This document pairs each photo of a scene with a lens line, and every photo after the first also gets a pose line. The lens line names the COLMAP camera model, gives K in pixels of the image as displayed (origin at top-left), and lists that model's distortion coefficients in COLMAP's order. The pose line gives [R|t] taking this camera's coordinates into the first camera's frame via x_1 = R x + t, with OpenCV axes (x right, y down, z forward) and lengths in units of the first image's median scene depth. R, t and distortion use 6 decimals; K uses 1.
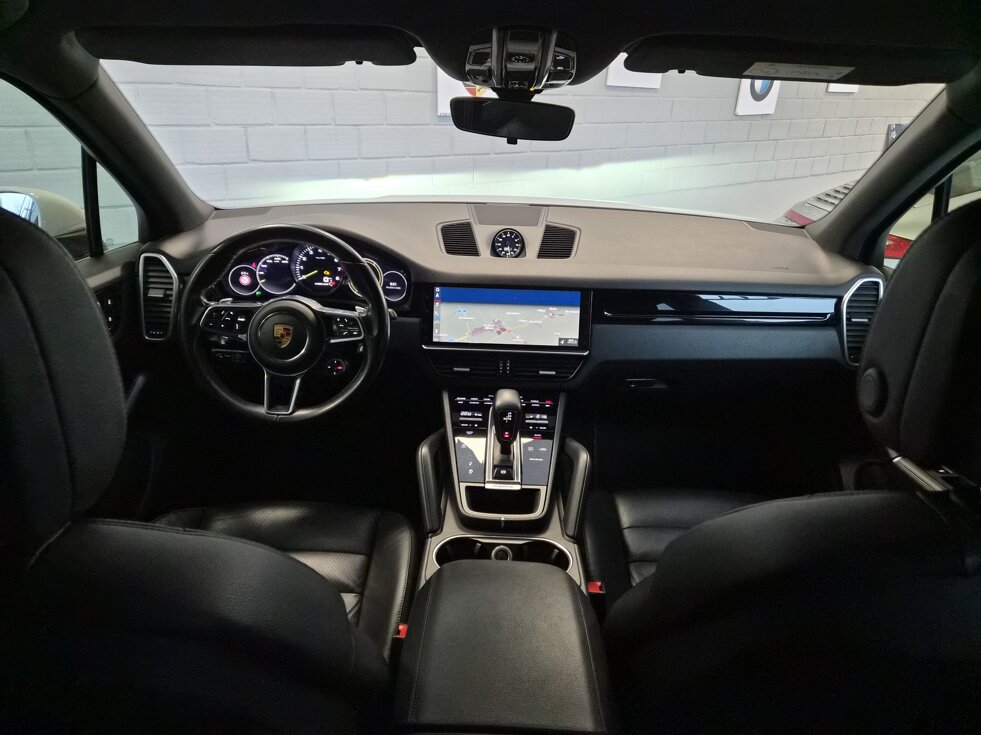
lens RADIAL K [[645.6, 0, 496.1], [0, 645.6, 365.7], [0, 0, 1]] dist [0.060144, -0.052505]
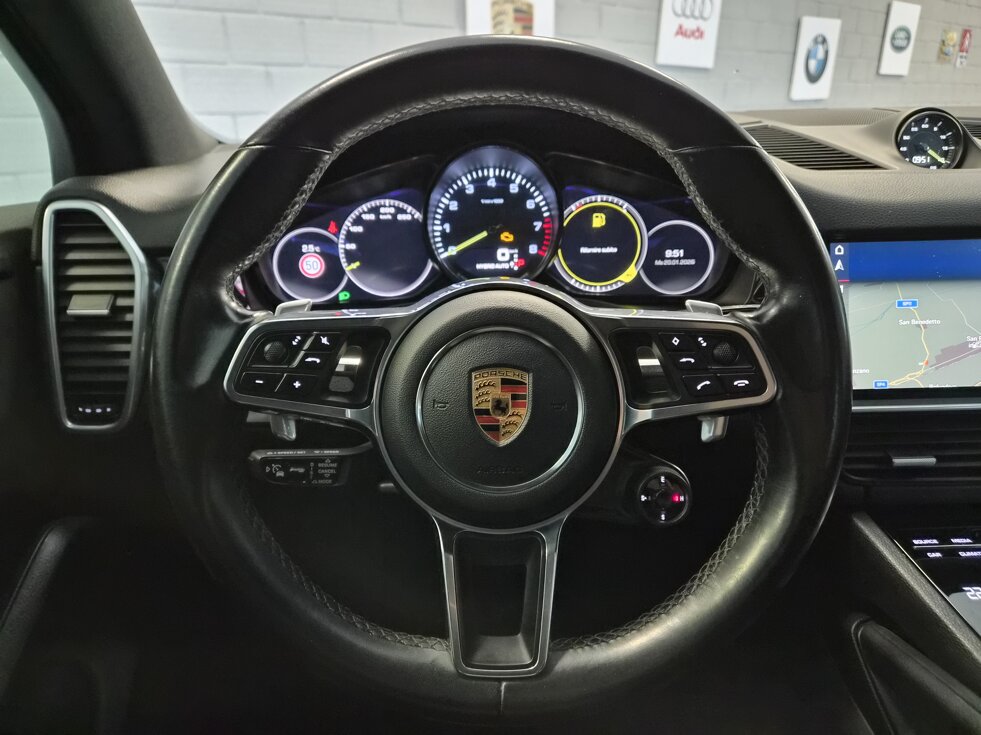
lens RADIAL K [[655.9, 0, 490.5], [0, 655.9, 367.5], [0, 0, 1]] dist [0.048783, -0.044396]
pose [[0.998162, -0.058132, 0.017148, -0.299224], [0.058860, 0.997225, -0.045573, -0.044467], [-0.014452, 0.046498, 0.998814, 0.618701]]
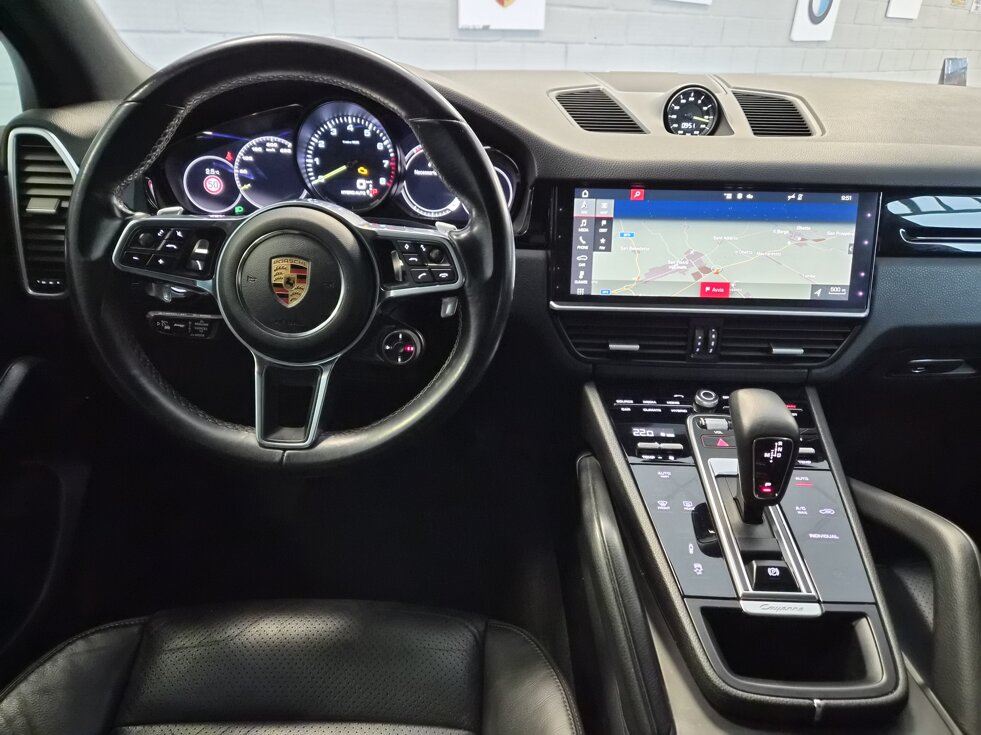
lens RADIAL K [[645.6, 0, 496.1], [0, 645.6, 365.7], [0, 0, 1]] dist [0.060144, -0.052505]
pose [[0.999927, -0.009762, 0.007114, -0.162830], [0.009357, 0.998450, 0.054865, -0.008799], [-0.007639, -0.054794, 0.998468, 0.467418]]
